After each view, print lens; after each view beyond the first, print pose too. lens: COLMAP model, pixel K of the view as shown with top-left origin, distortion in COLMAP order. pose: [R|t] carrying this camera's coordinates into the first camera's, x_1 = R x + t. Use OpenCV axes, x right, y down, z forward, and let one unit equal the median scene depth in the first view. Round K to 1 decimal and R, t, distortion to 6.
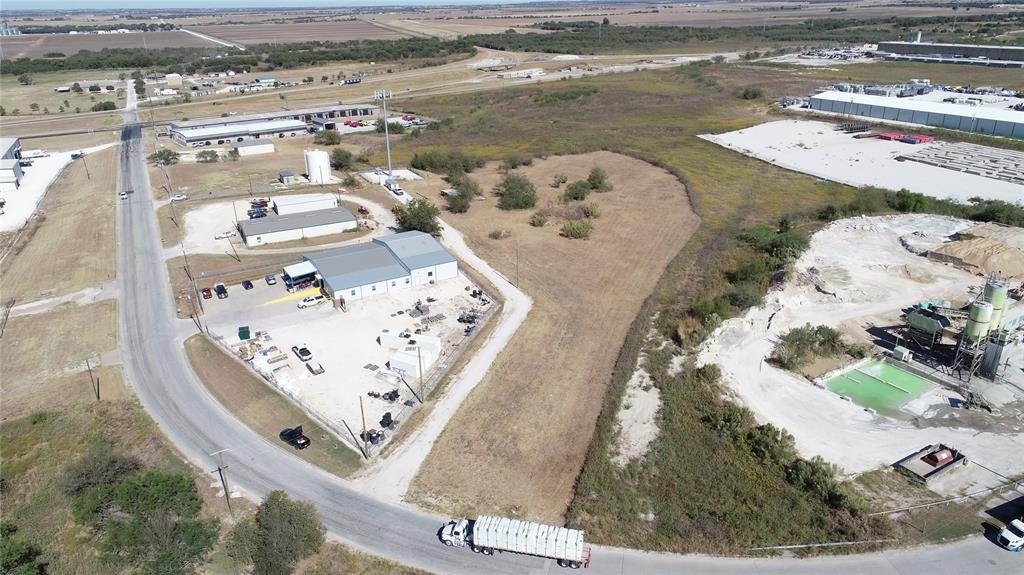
lens RADIAL K [[684.9, 0, 515.0], [0, 684.9, 287.6], [0, 0, 1]] dist [-0.000541, 0.001860]
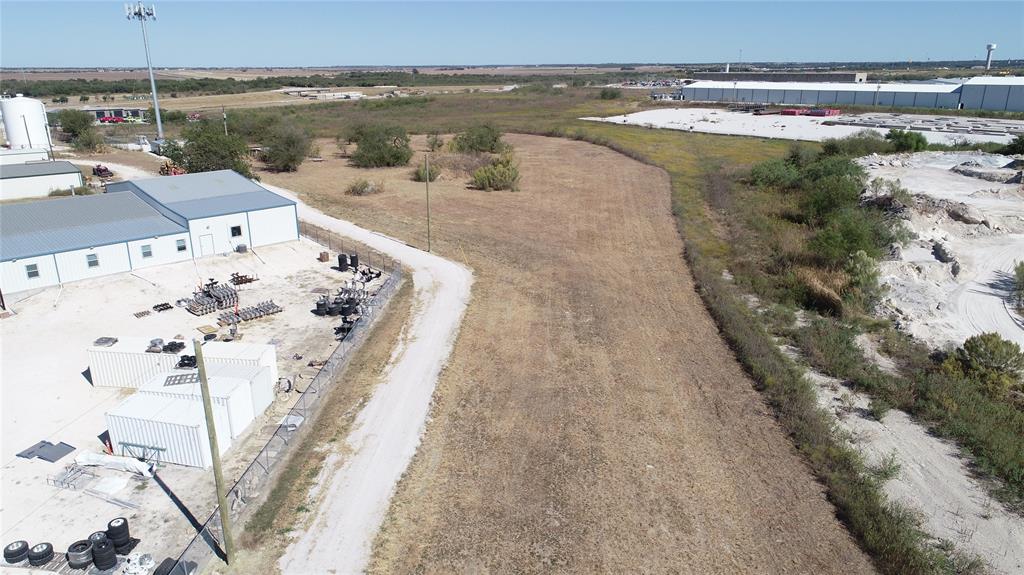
lens RADIAL K [[684.9, 0, 515.0], [0, 684.9, 287.6], [0, 0, 1]] dist [-0.000541, 0.001860]
pose [[0.963566, -0.066899, 0.258970, -0.066442], [0.088984, 0.993243, -0.074506, 0.068772], [-0.252236, 0.094835, 0.963007, 0.522821]]
